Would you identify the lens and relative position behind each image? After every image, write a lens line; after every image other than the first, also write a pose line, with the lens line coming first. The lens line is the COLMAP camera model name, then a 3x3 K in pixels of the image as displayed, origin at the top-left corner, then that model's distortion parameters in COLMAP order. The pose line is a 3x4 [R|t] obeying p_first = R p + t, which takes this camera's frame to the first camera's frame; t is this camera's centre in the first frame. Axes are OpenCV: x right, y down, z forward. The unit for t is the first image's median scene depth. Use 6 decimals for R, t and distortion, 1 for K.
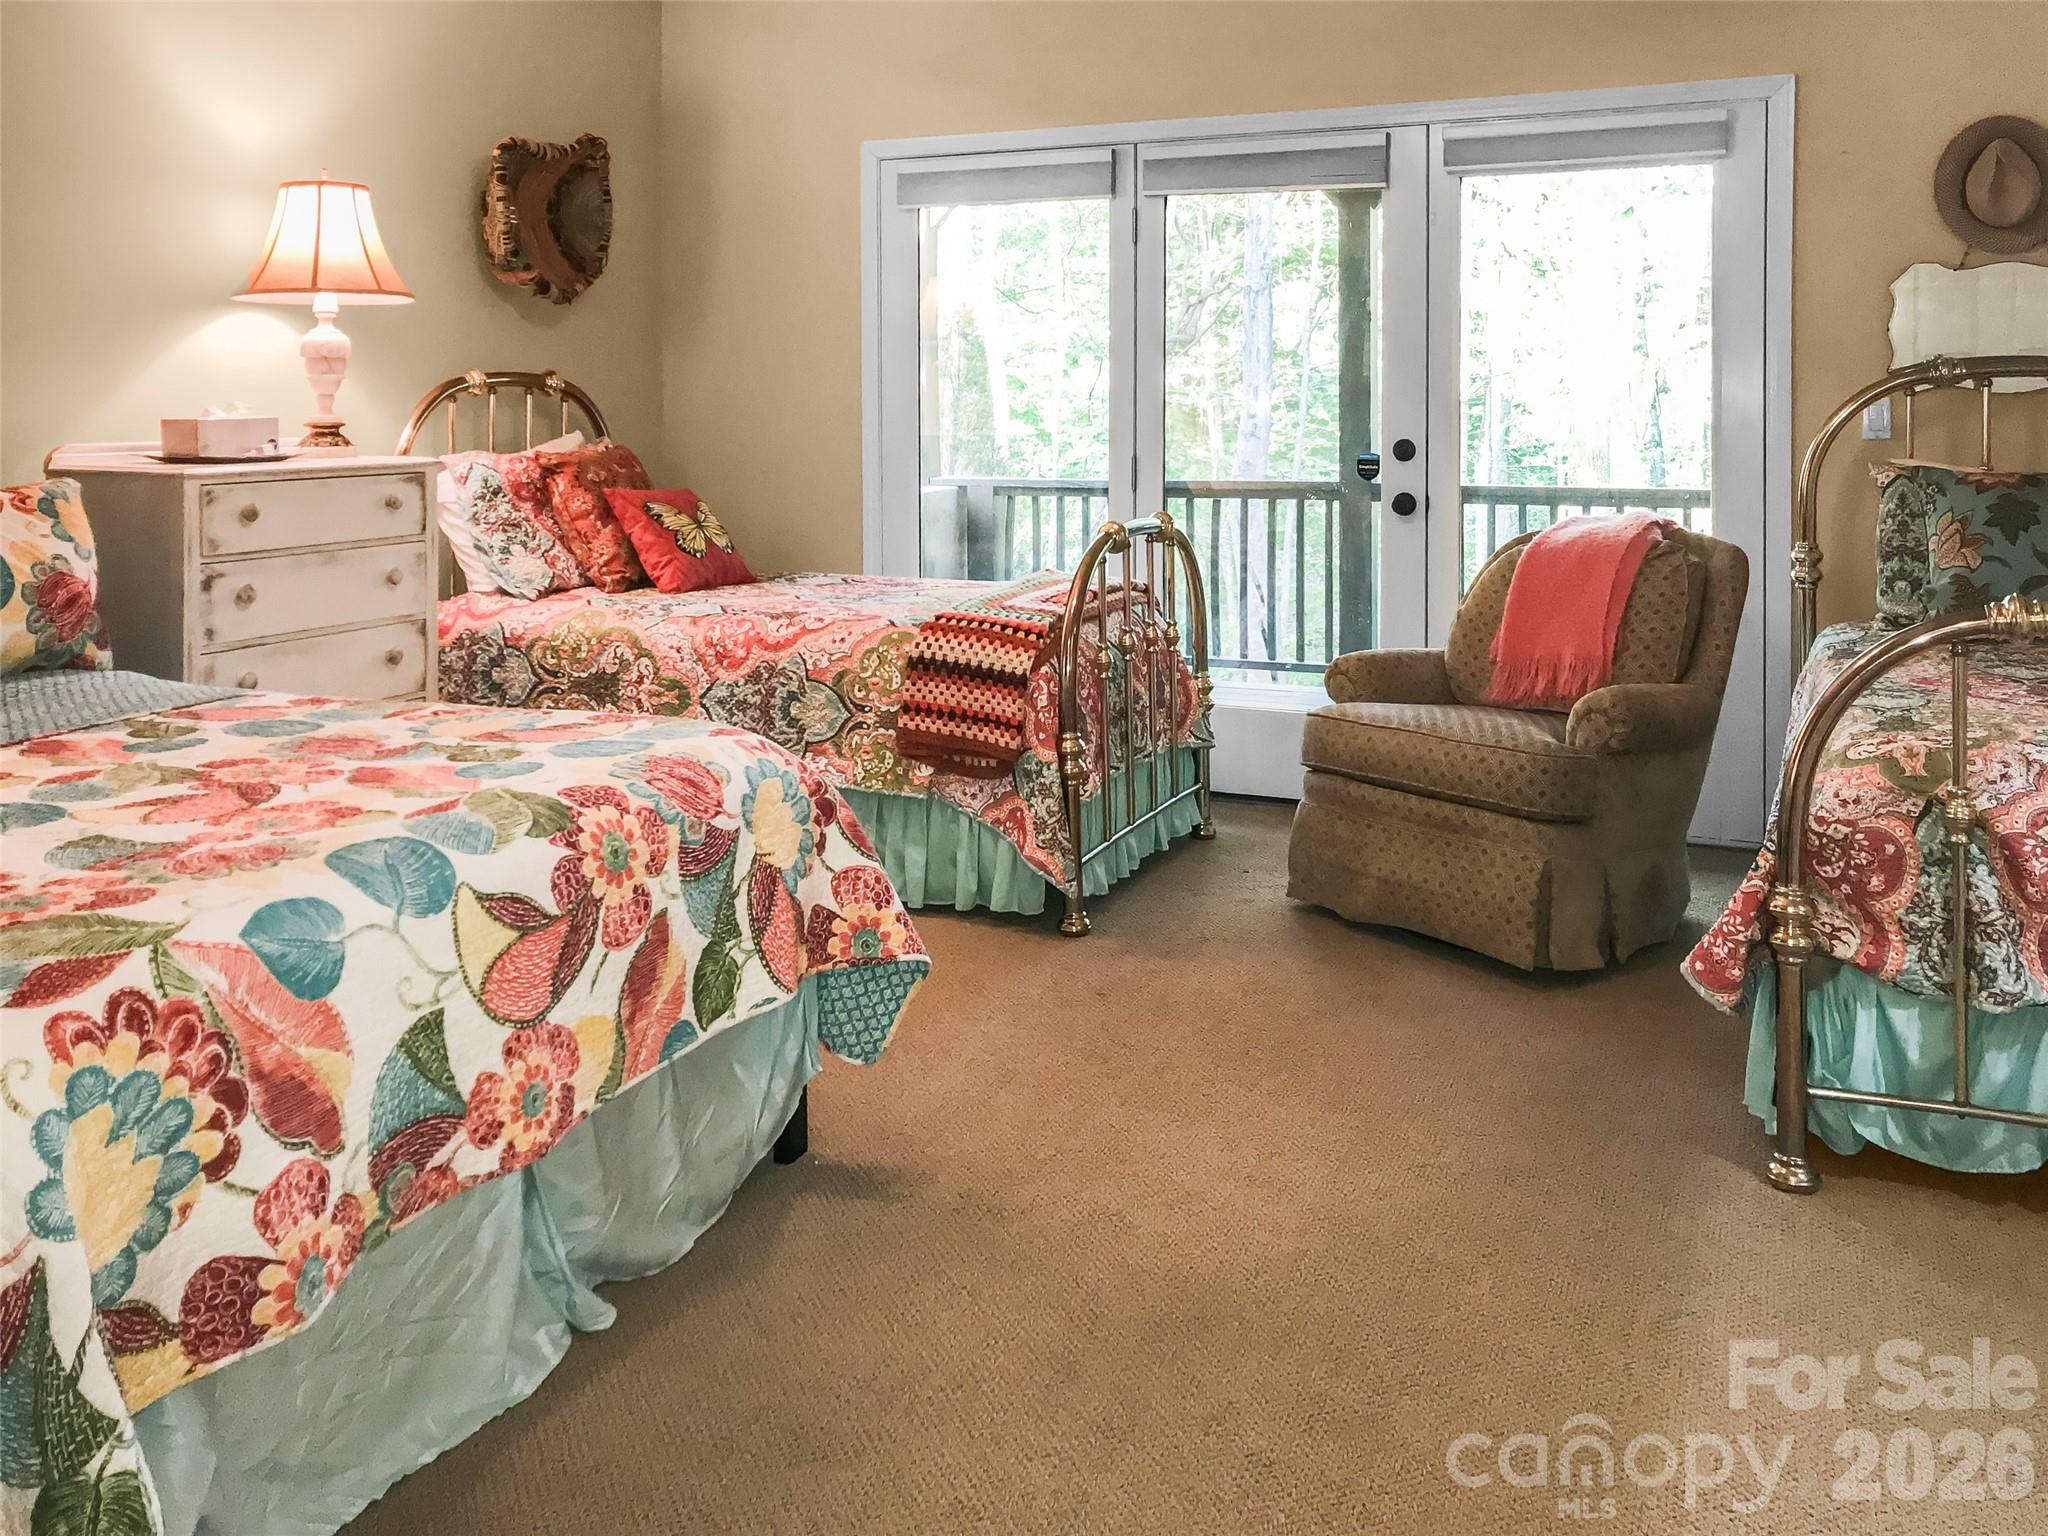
lens RADIAL K [[1678.3, 0, 1025.5], [0, 1678.3, 711.6], [0, 0, 1]] dist [0.088436, -0.176030]
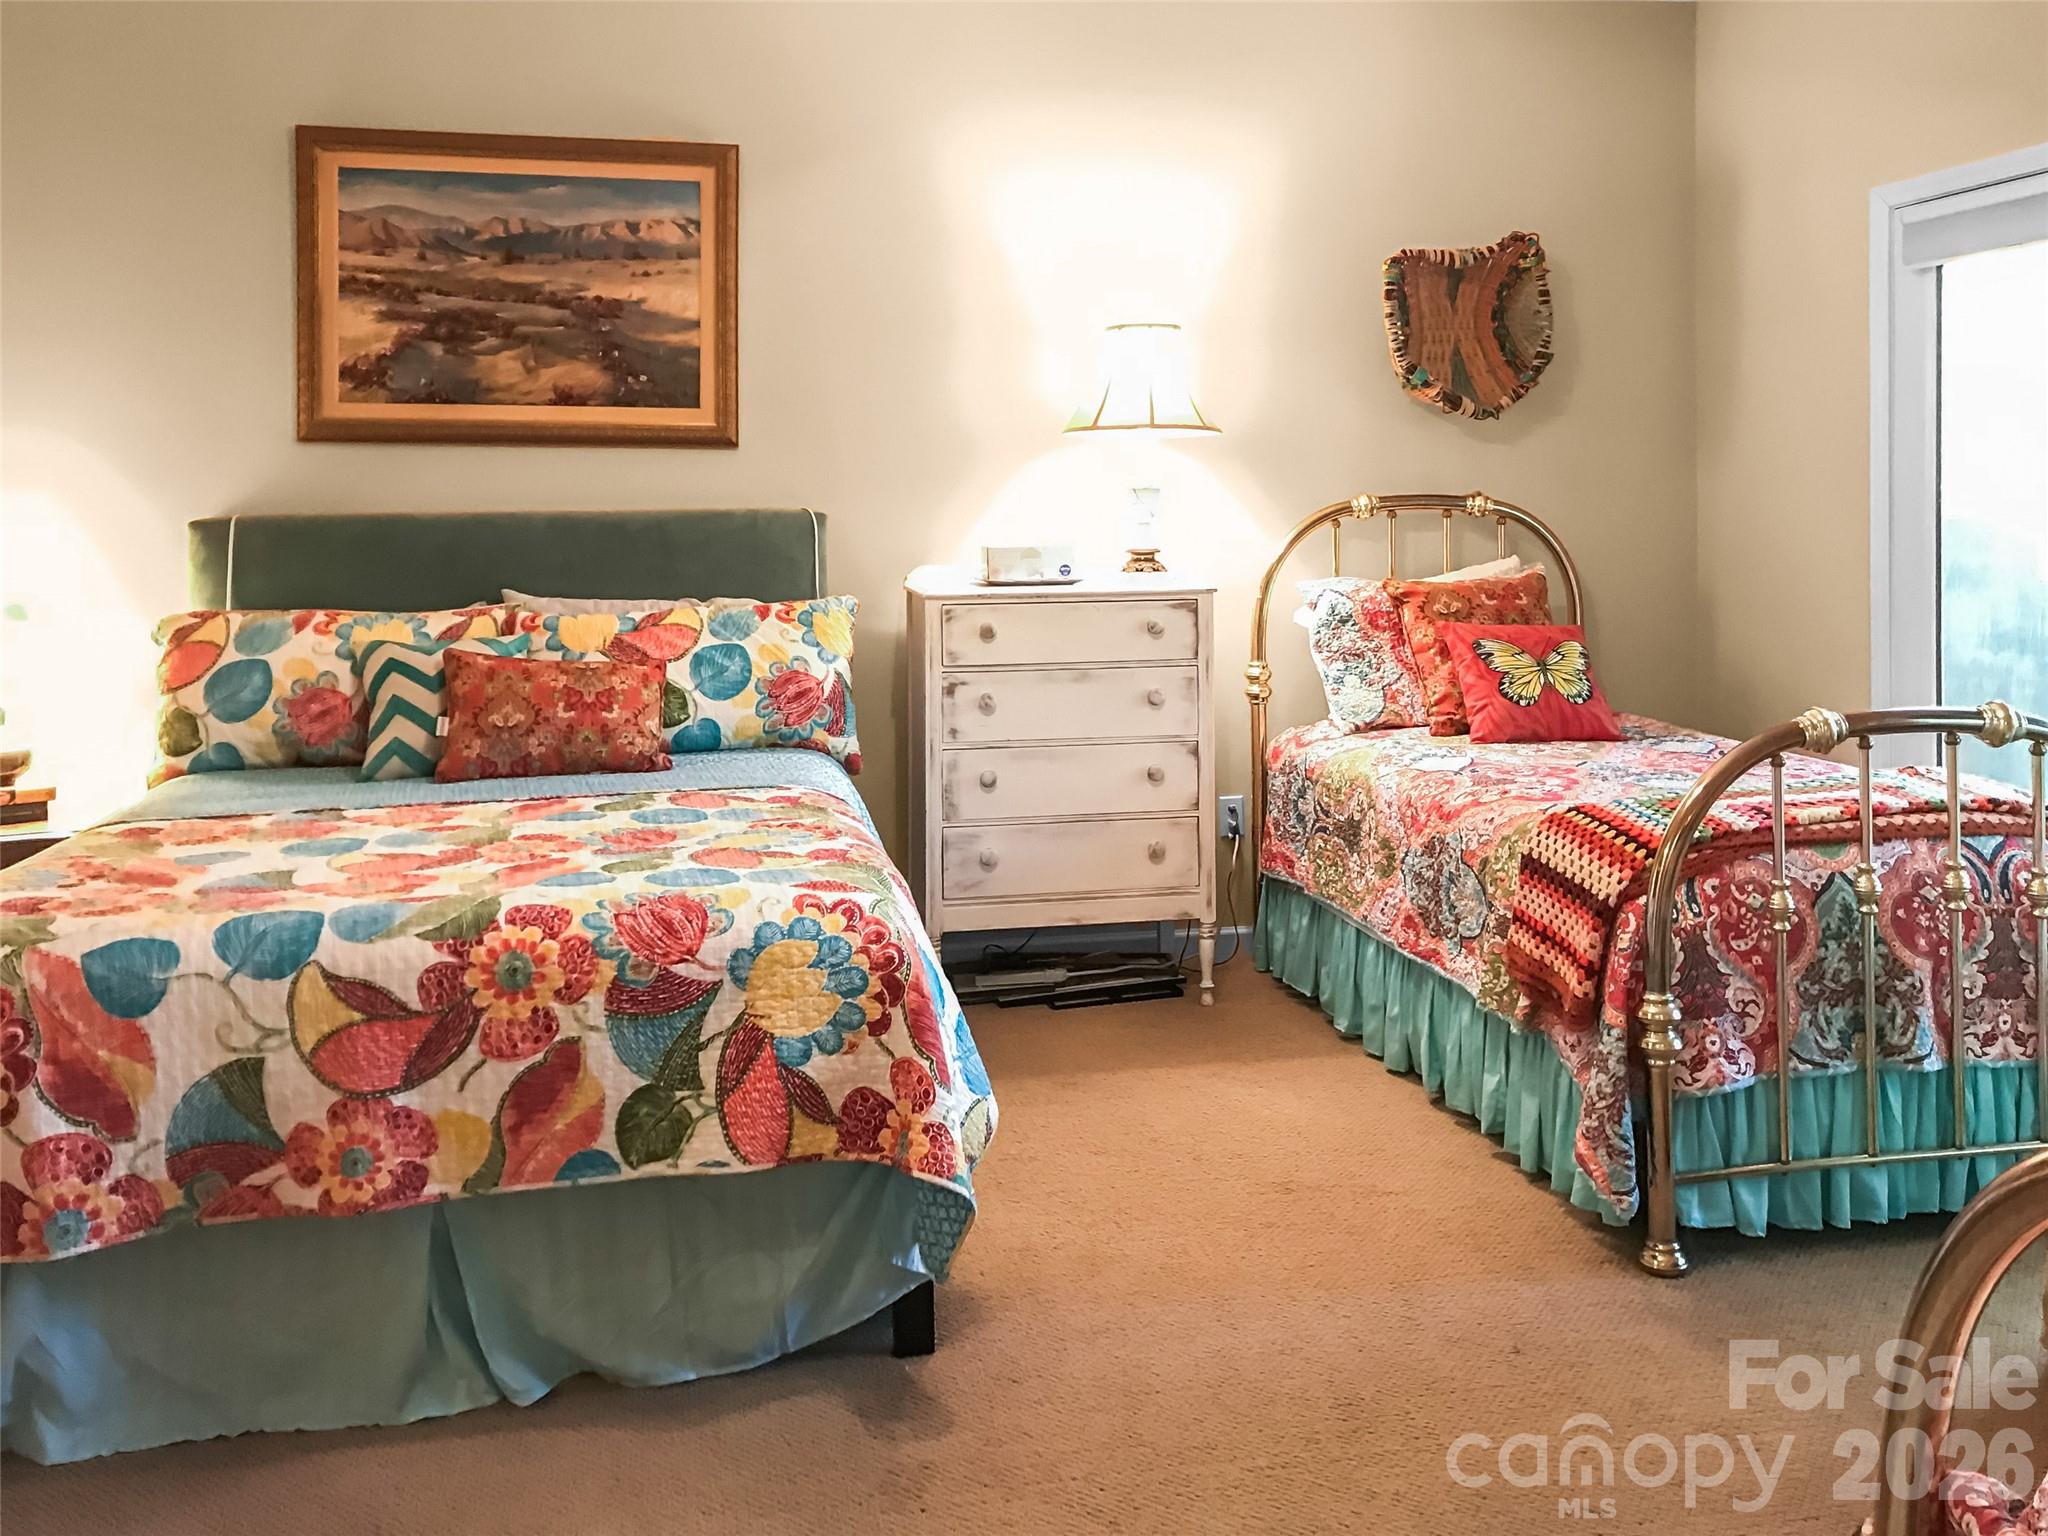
lens RADIAL K [[1701.8, 0, 1024.0], [0, 1701.8, 768.0], [0, 0, 1]] dist [0.035760, -0.007788]
pose [[0.578491, 0.121983, -0.806516, 0.723627], [-0.141593, 0.988761, 0.047986, -0.127895], [0.803306, 0.086438, 0.589261, 0.545597]]
